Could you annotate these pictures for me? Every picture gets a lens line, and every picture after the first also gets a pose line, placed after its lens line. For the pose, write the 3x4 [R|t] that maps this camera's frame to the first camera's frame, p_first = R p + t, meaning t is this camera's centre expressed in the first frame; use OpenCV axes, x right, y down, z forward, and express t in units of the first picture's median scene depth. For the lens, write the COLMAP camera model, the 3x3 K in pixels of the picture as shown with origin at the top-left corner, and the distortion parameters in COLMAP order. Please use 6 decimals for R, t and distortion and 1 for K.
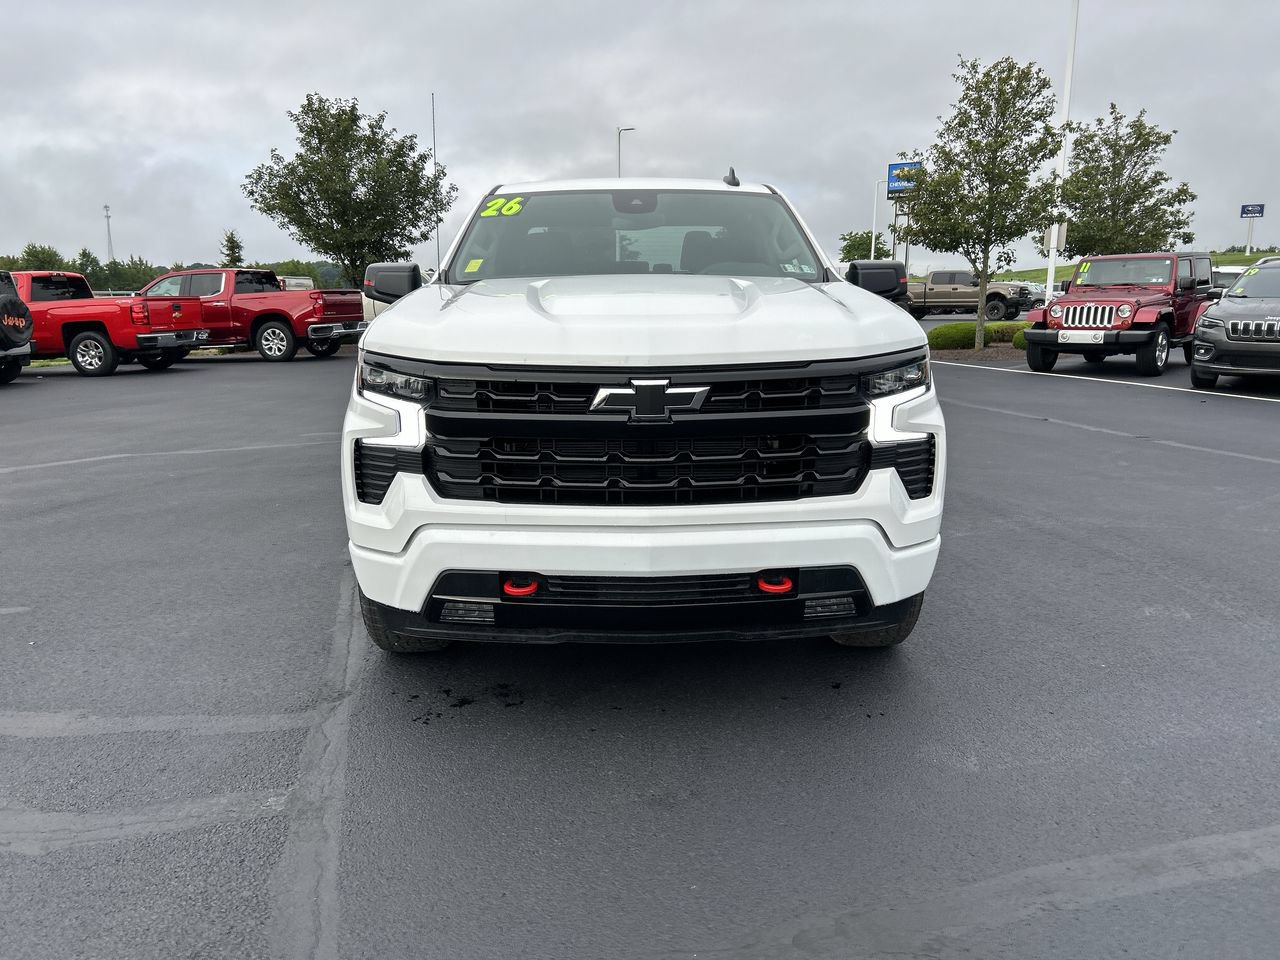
lens RADIAL K [[957.0, 0, 635.1], [0, 957.0, 453.3], [0, 0, 1]] dist [0.072406, -0.077249]
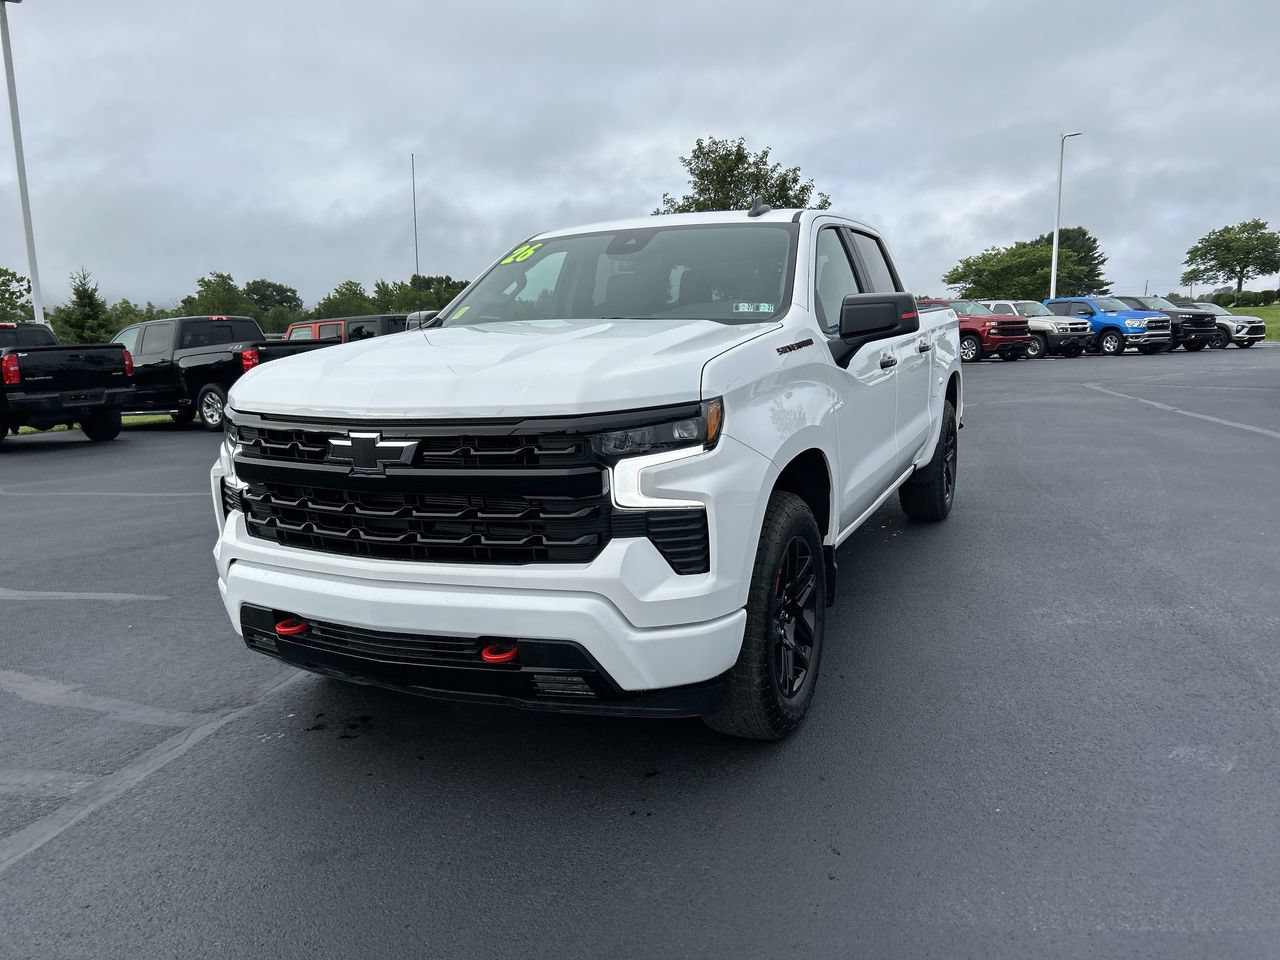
lens RADIAL K [[957.0, 0, 660.1], [0, 957.0, 480.7], [0, 0, 1]] dist [0.072406, -0.077249]
pose [[0.903465, 0.048692, -0.425887, 0.585836], [-0.048394, 0.998762, 0.011528, -0.043402], [0.425921, 0.010195, 0.904703, 0.184762]]
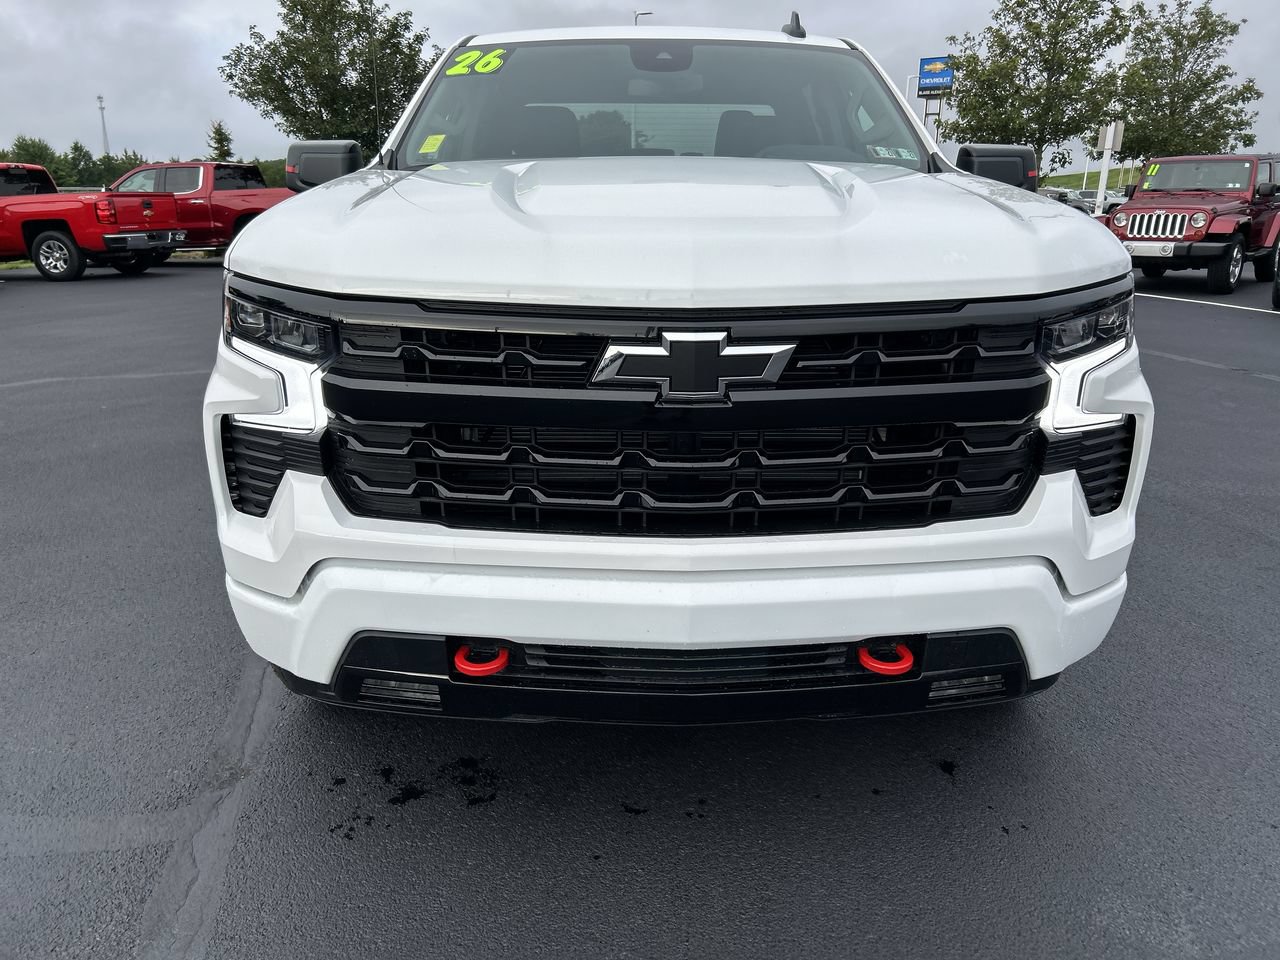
lens RADIAL K [[957.0, 0, 648.7], [0, 957.0, 474.0], [0, 0, 1]] dist [0.072406, -0.077249]
pose [[0.999944, 0.010466, 0.001473, -0.010182], [-0.010566, 0.993353, 0.114623, -0.046771], [-0.000263, -0.114632, 0.993408, 0.331595]]
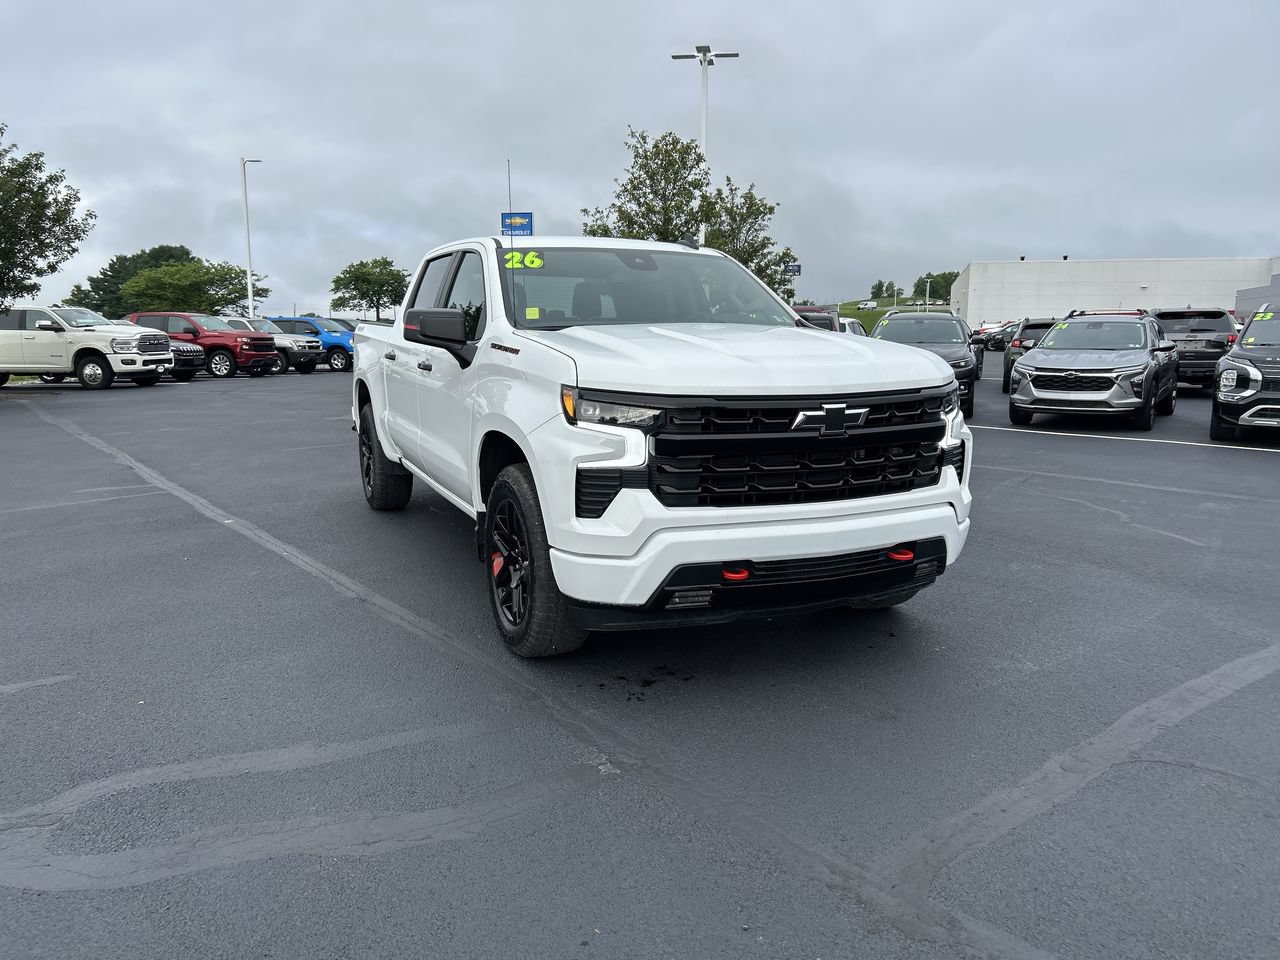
lens RADIAL K [[957.0, 0, 643.4], [0, 957.0, 472.5], [0, 0, 1]] dist [0.072406, -0.077249]
pose [[0.917197, -0.051651, 0.395071, -0.611418], [0.060965, 0.998079, -0.011049, 0.012646], [-0.393741, 0.034219, 0.918584, -0.085798]]
